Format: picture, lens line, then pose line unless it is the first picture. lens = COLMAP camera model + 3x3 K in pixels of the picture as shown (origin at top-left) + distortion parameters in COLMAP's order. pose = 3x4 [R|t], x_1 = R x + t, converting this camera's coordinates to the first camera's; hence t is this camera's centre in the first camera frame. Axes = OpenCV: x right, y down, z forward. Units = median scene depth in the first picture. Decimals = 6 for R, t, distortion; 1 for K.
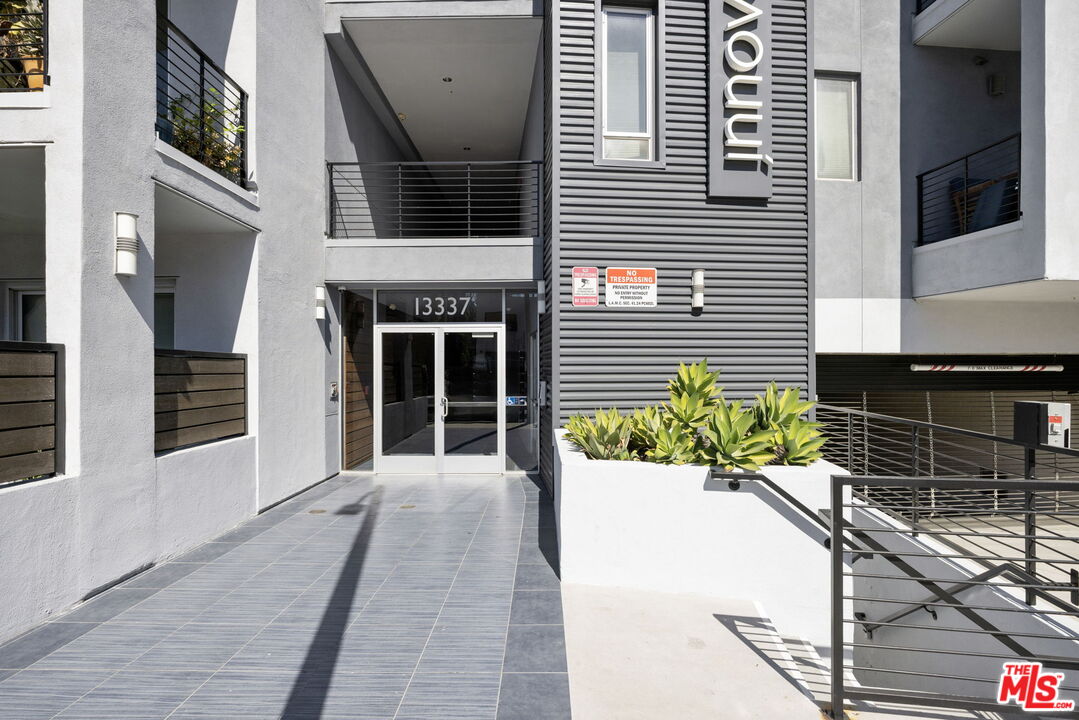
lens RADIAL K [[533.1, 0, 538.9], [0, 533.1, 365.3], [0, 0, 1]] dist [-0.004406, 0.000801]
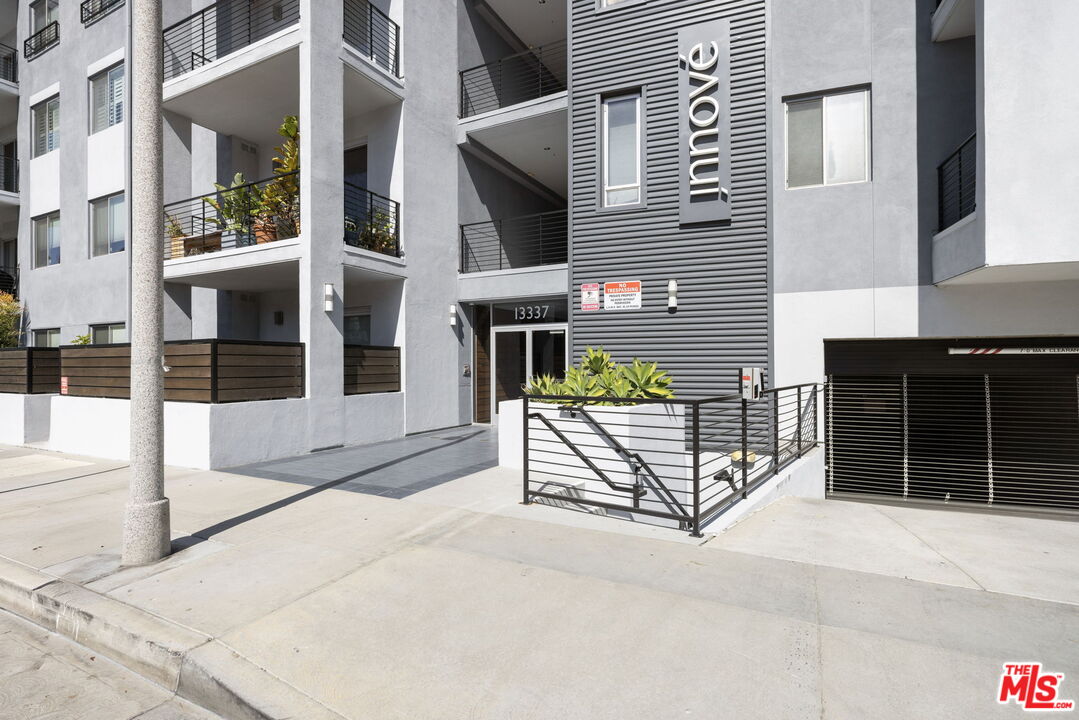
lens RADIAL K [[533.1, 0, 539.4], [0, 533.1, 358.6], [0, 0, 1]] dist [-0.004406, 0.000801]
pose [[0.895220, -0.006430, -0.445577, 0.596385], [0.005277, 0.999979, -0.003828, 0.024780], [0.445592, 0.001076, 0.895235, -0.357486]]
